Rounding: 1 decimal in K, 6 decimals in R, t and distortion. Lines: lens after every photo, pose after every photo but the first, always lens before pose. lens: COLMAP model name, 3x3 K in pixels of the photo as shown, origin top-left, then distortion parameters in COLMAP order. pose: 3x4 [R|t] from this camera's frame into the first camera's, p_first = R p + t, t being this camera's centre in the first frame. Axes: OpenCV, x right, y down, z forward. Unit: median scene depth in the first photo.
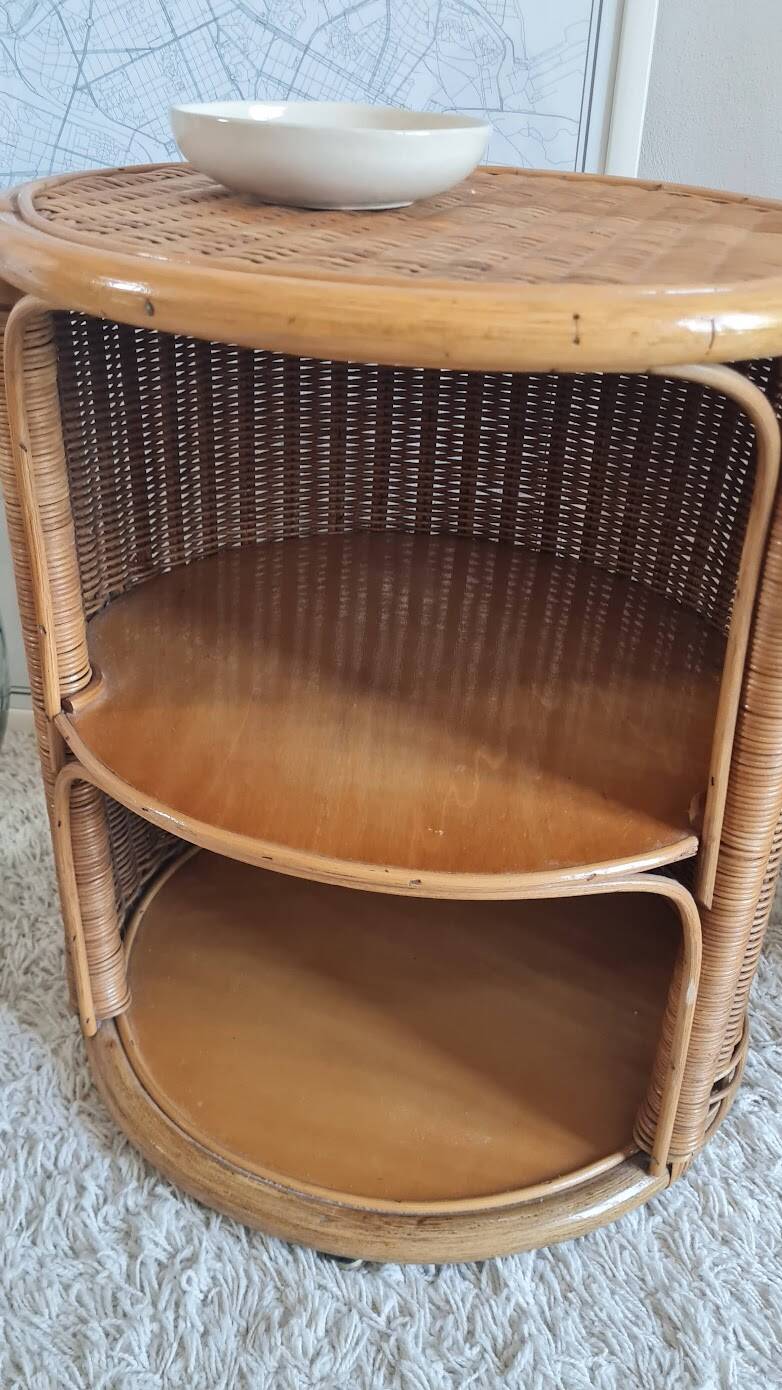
lens RADIAL K [[1205.0, 0, 372.6], [0, 1205.0, 686.8], [0, 0, 1]] dist [0.043514, -0.037620]
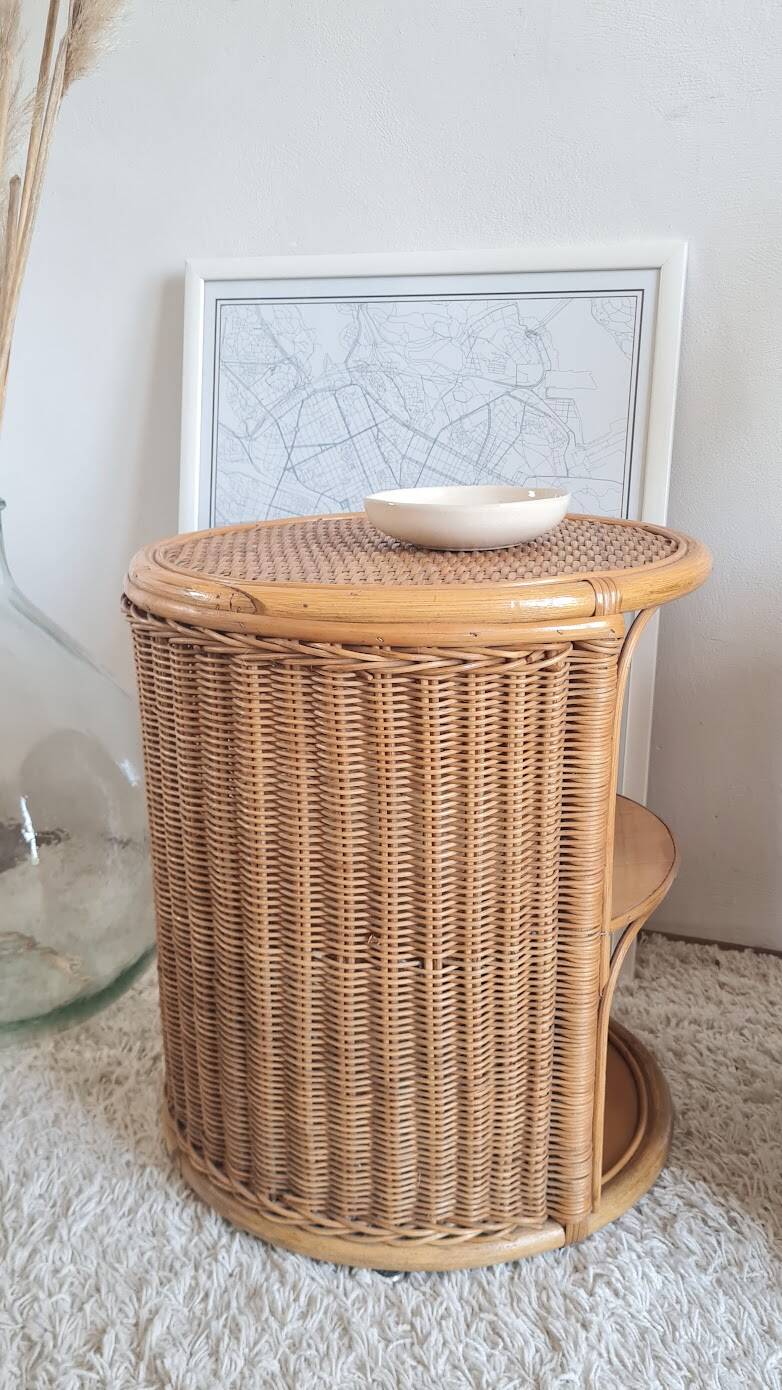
lens RADIAL K [[1243.7, 0, 397.8], [0, 1243.7, 701.5], [0, 0, 1]] dist [0.042071, -0.043188]
pose [[0.969818, 0.022174, -0.242819, 0.361297], [-0.080995, 0.968605, -0.235041, 0.176885], [0.229984, 0.247615, 0.941167, -0.451632]]
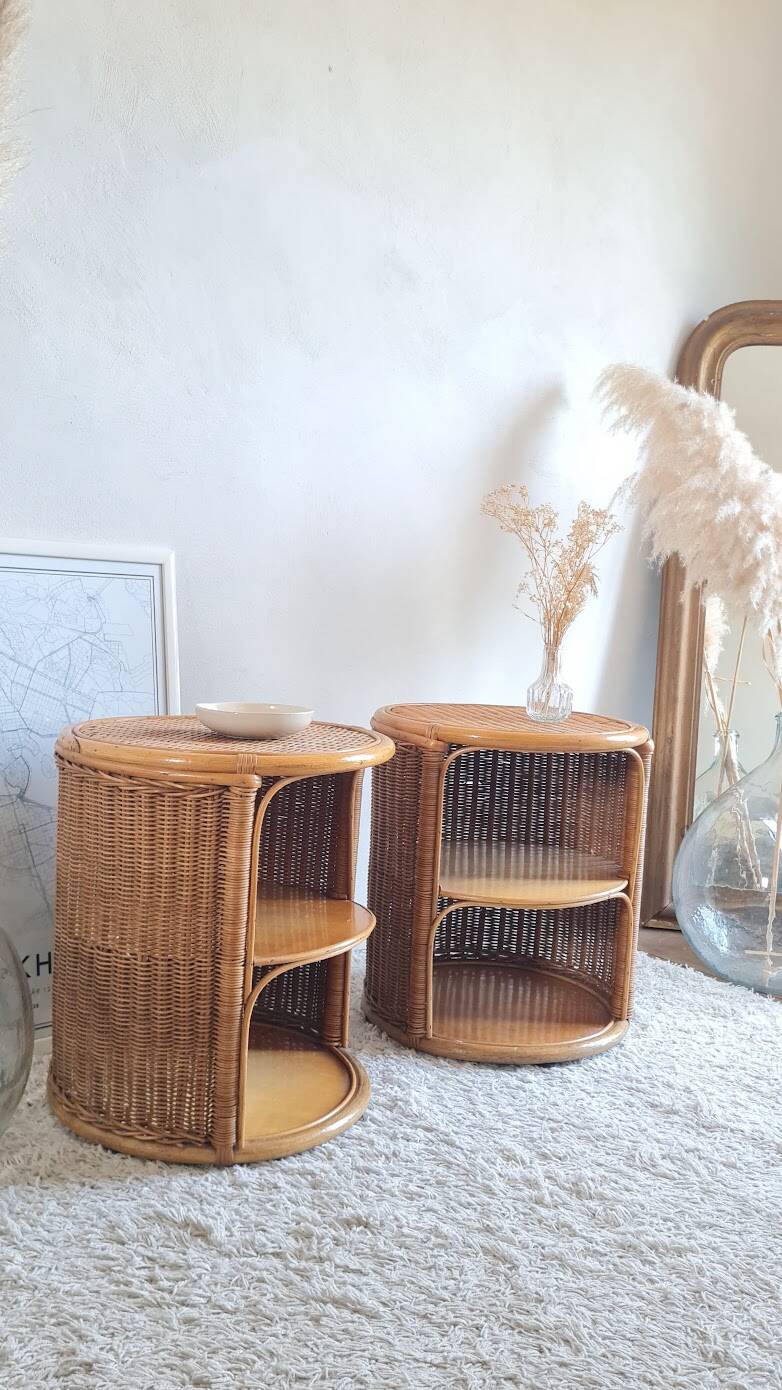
lens RADIAL K [[1205.0, 0, 383.2], [0, 1205.0, 695.5], [0, 0, 1]] dist [0.043514, -0.037620]
pose [[0.666803, -0.063684, 0.742508, -1.548079], [0.333184, 0.916694, -0.220590, 0.203890], [-0.666605, 0.394482, 0.632473, -0.859121]]
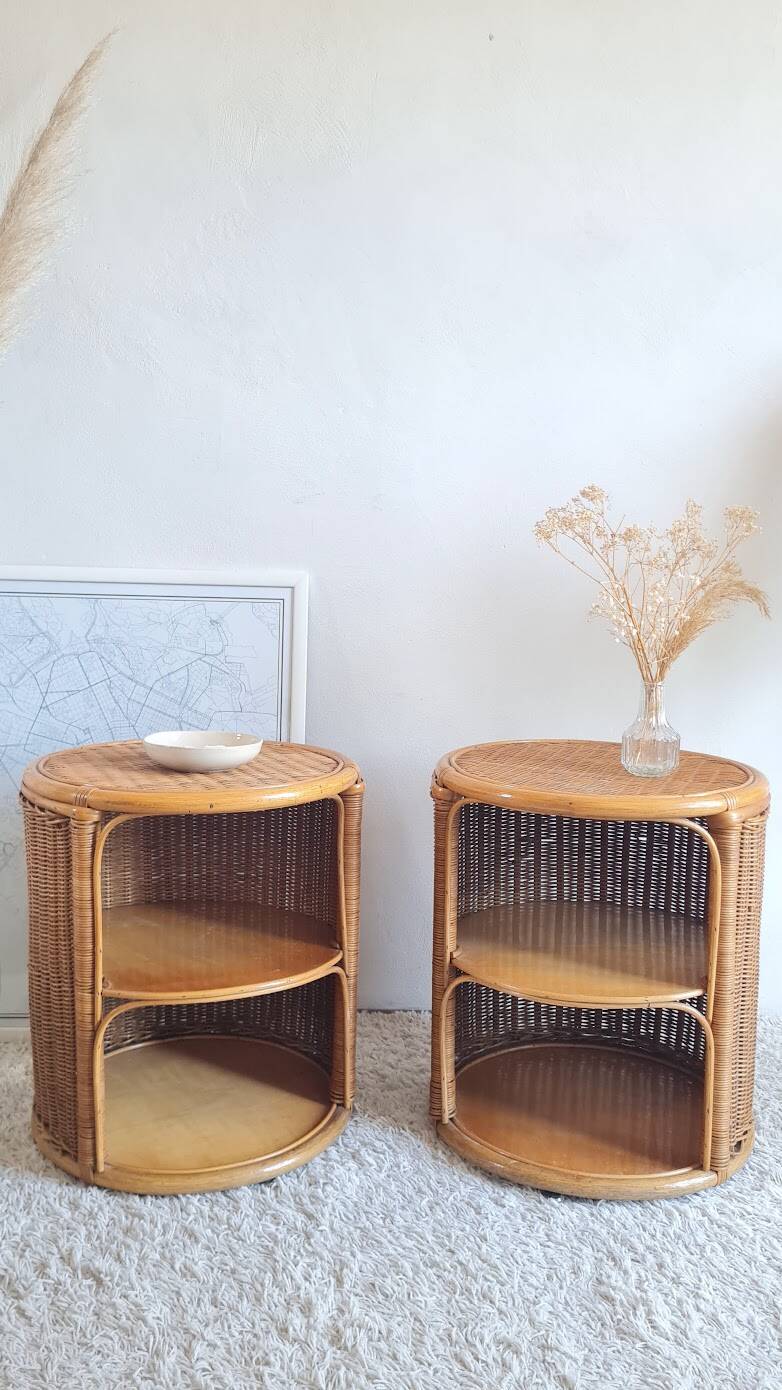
lens RADIAL K [[1243.7, 0, 395.2], [0, 1243.7, 677.6], [0, 0, 1]] dist [0.042071, -0.043188]
pose [[0.989377, -0.028736, 0.142506, 0.082581], [0.080805, 0.923593, -0.374762, 0.451697], [-0.120848, 0.382296, 0.916104, -1.505463]]
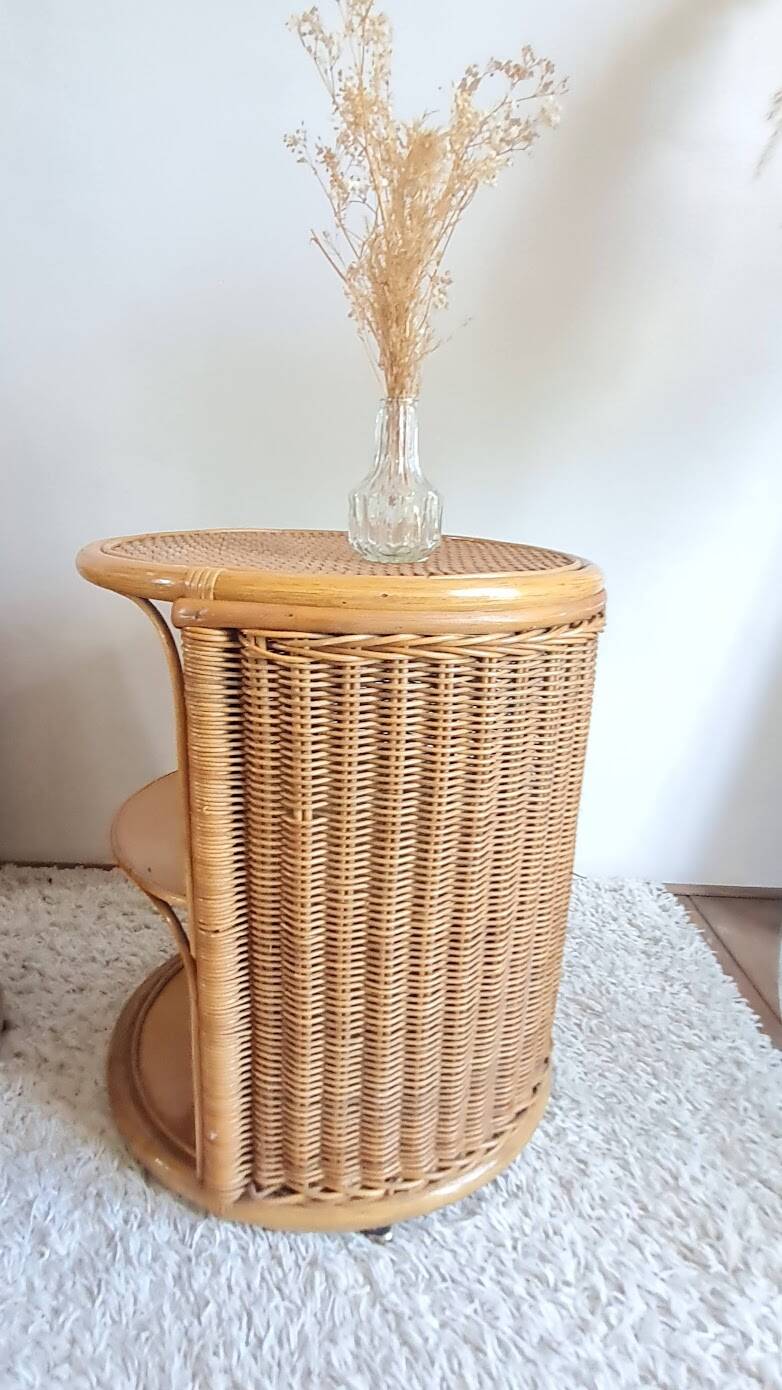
lens RADIAL K [[799.9, 0, 370.7], [0, 799.9, 688.5], [0, 0, 1]] dist [0.005840, -0.003842]
pose [[0.991417, -0.033770, 0.126298, 0.847915], [0.064285, 0.967128, -0.246031, 0.137711], [-0.113838, 0.252038, 0.960998, -0.122204]]
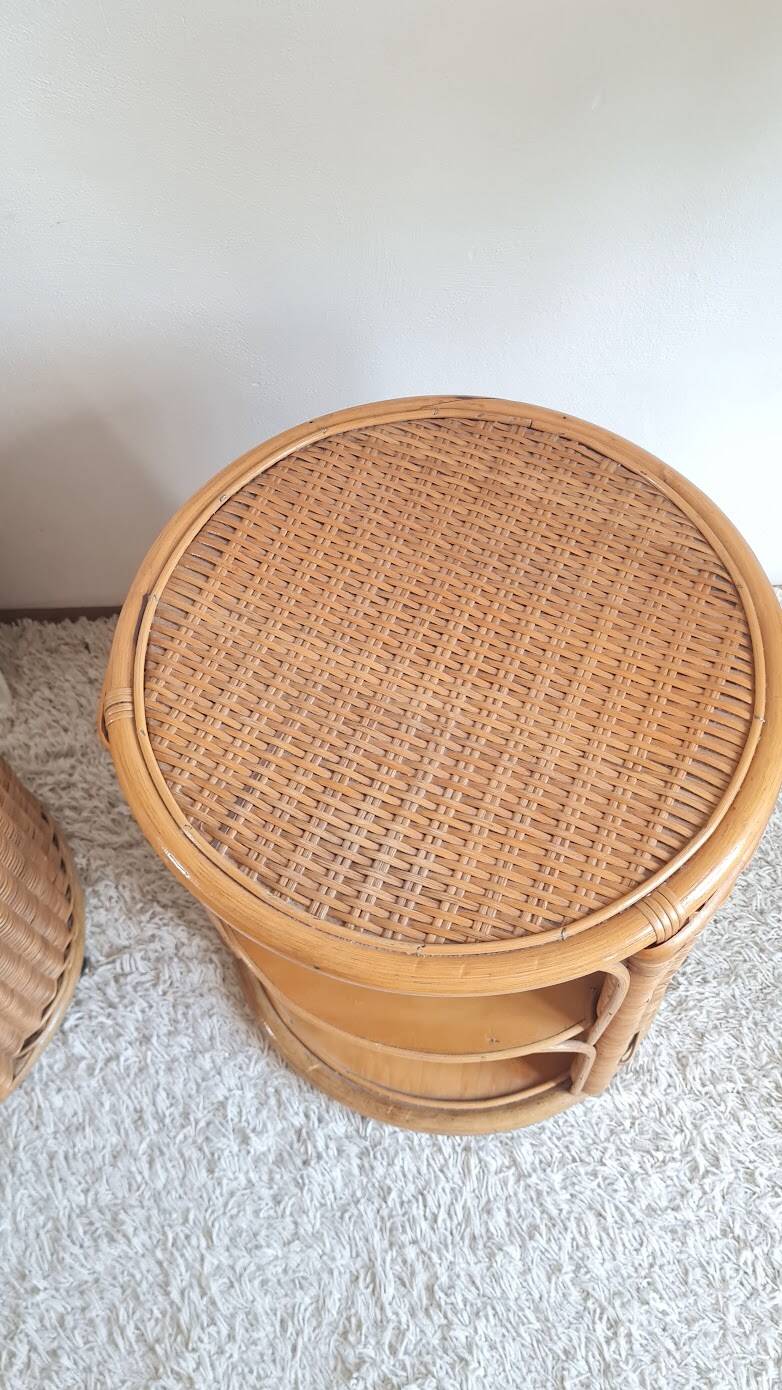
lens RADIAL K [[1205.0, 0, 389.4], [0, 1205.0, 695.7], [0, 0, 1]] dist [0.043514, -0.037620]
pose [[0.986420, -0.163993, 0.009028, 0.857111], [0.134410, 0.837629, 0.529445, -0.881305], [-0.094387, -0.521042, 0.848296, -0.174018]]
